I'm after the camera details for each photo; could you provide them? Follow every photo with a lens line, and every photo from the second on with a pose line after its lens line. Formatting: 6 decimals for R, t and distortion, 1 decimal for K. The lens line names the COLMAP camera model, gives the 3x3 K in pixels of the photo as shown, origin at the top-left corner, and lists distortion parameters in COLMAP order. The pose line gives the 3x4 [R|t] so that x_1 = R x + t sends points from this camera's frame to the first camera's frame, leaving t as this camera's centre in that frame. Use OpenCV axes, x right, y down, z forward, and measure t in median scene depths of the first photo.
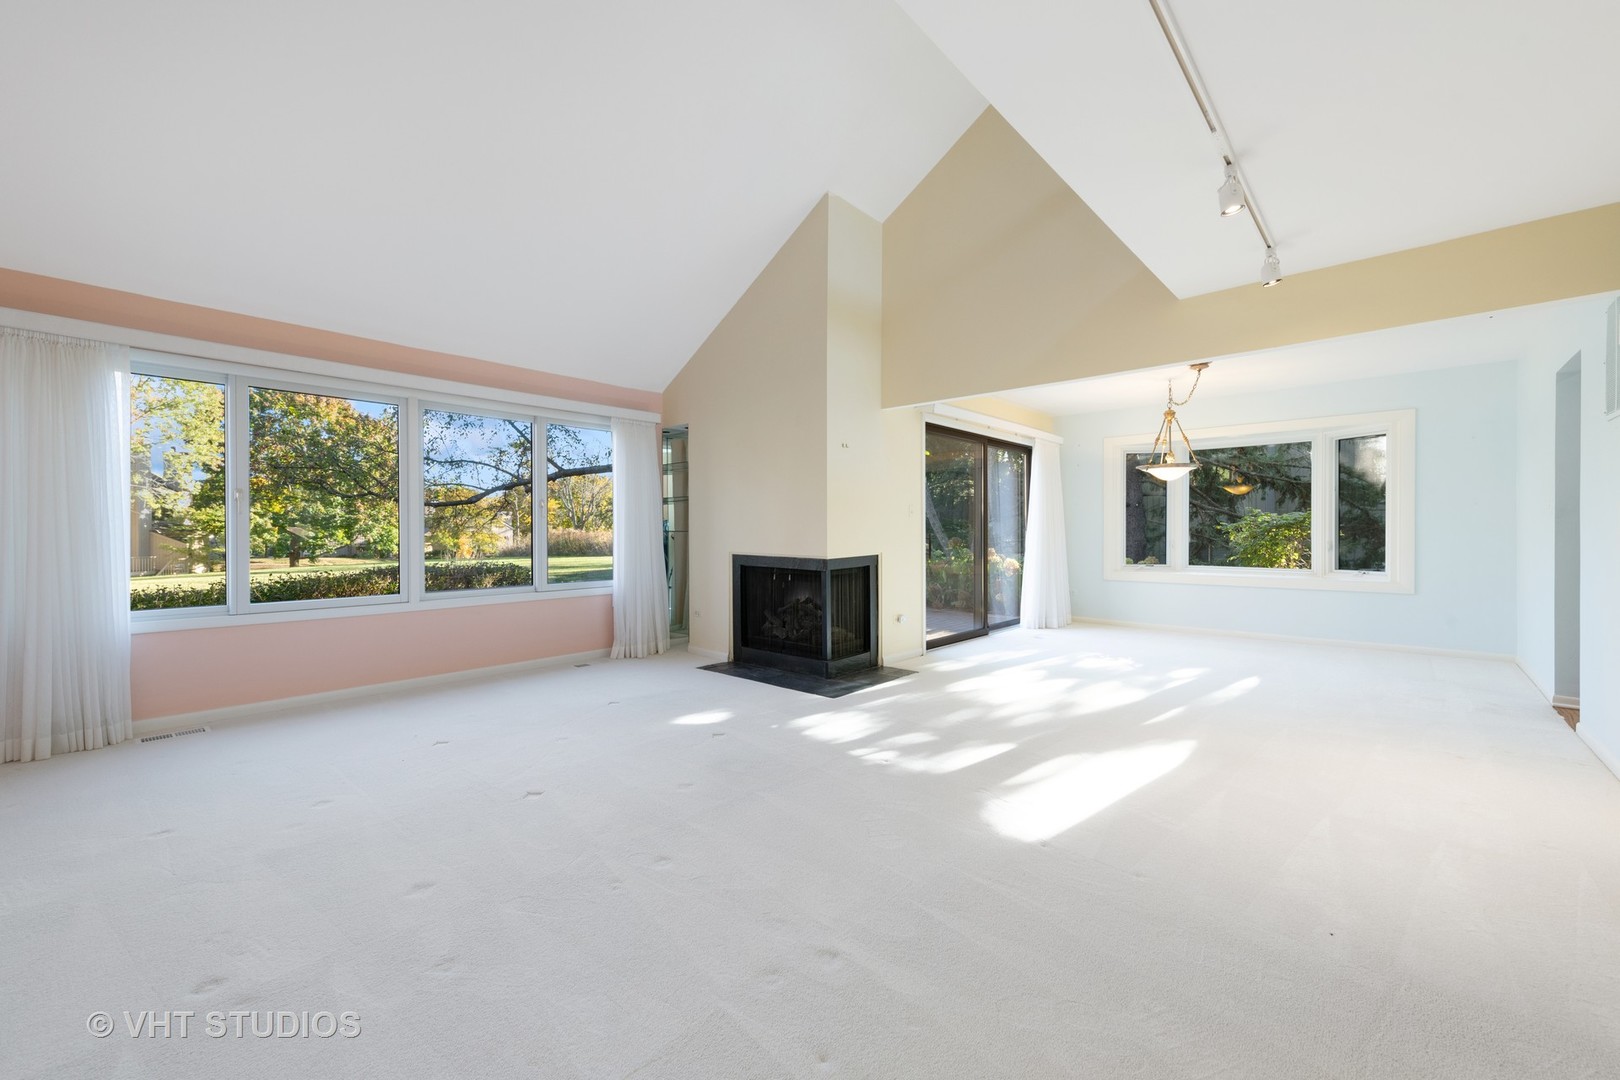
lens RADIAL K [[645.1, 0, 810.0], [0, 645.1, 540.0], [0, 0, 1]] dist [0.000452, 0.000020]
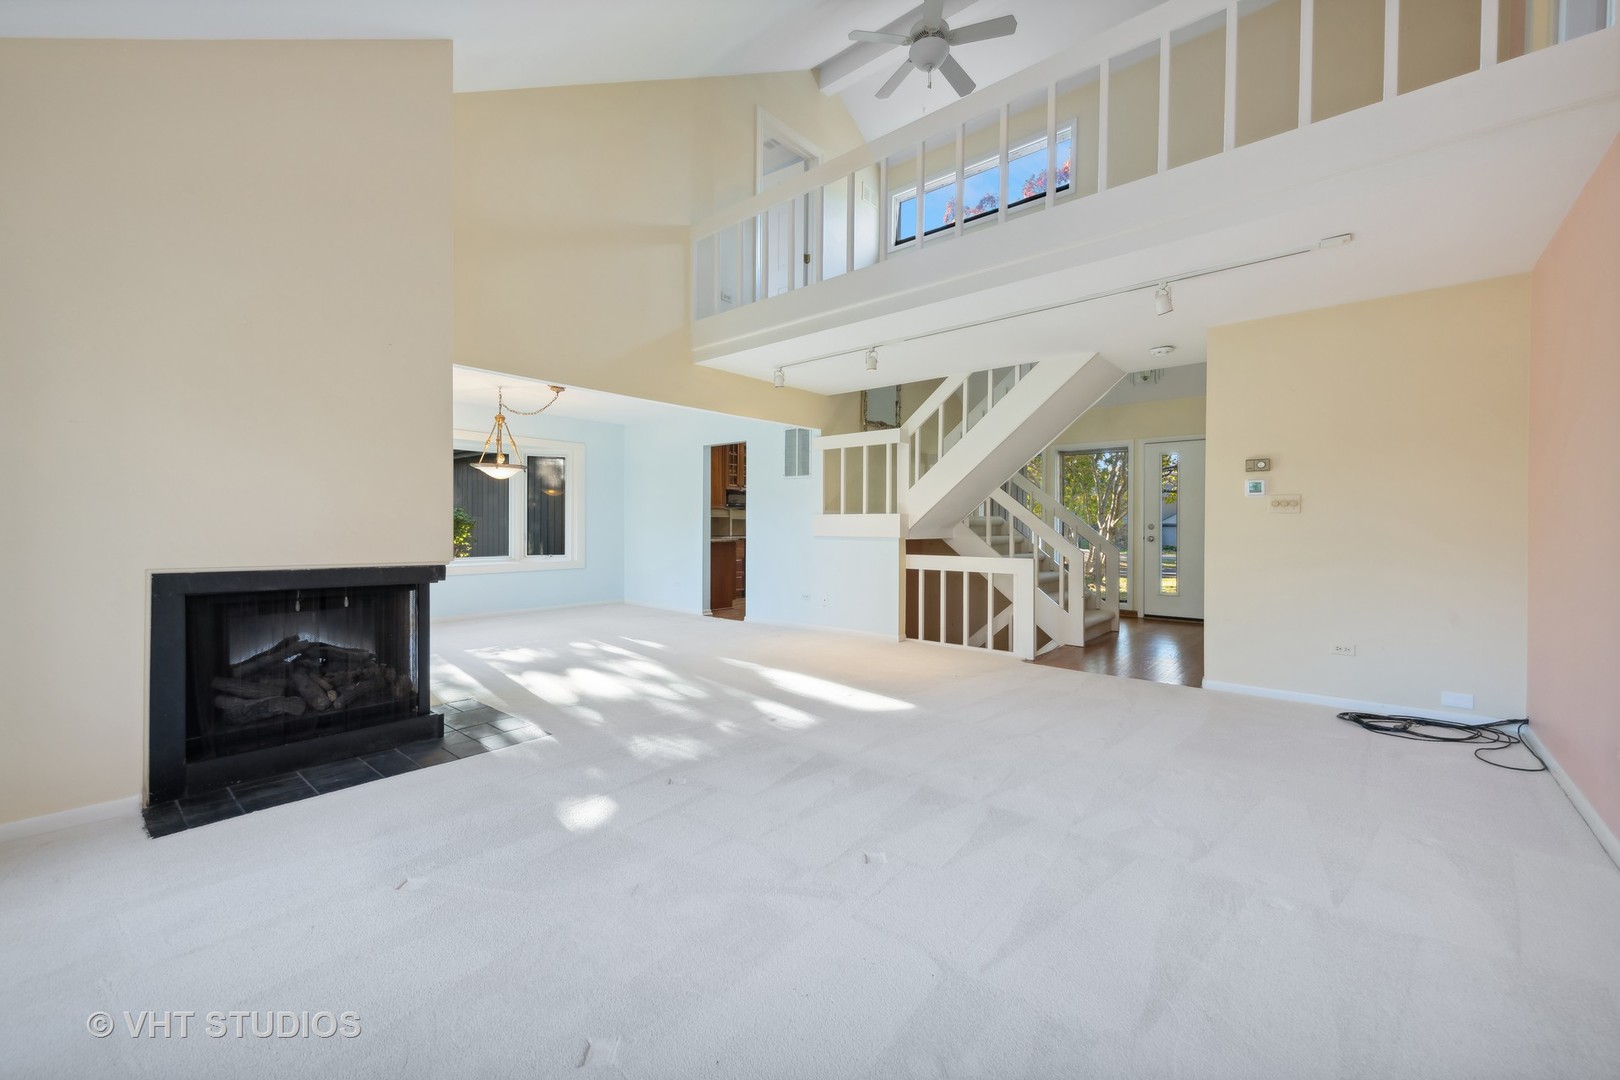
lens RADIAL K [[645.1, 0, 810.0], [0, 645.1, 540.0], [0, 0, 1]] dist [0.000452, 0.000020]
pose [[-0.025190, -0.017500, 0.999529, -0.546912], [0.003383, 0.999840, 0.017591, -0.006938], [-0.999677, 0.003824, -0.025127, 0.506093]]
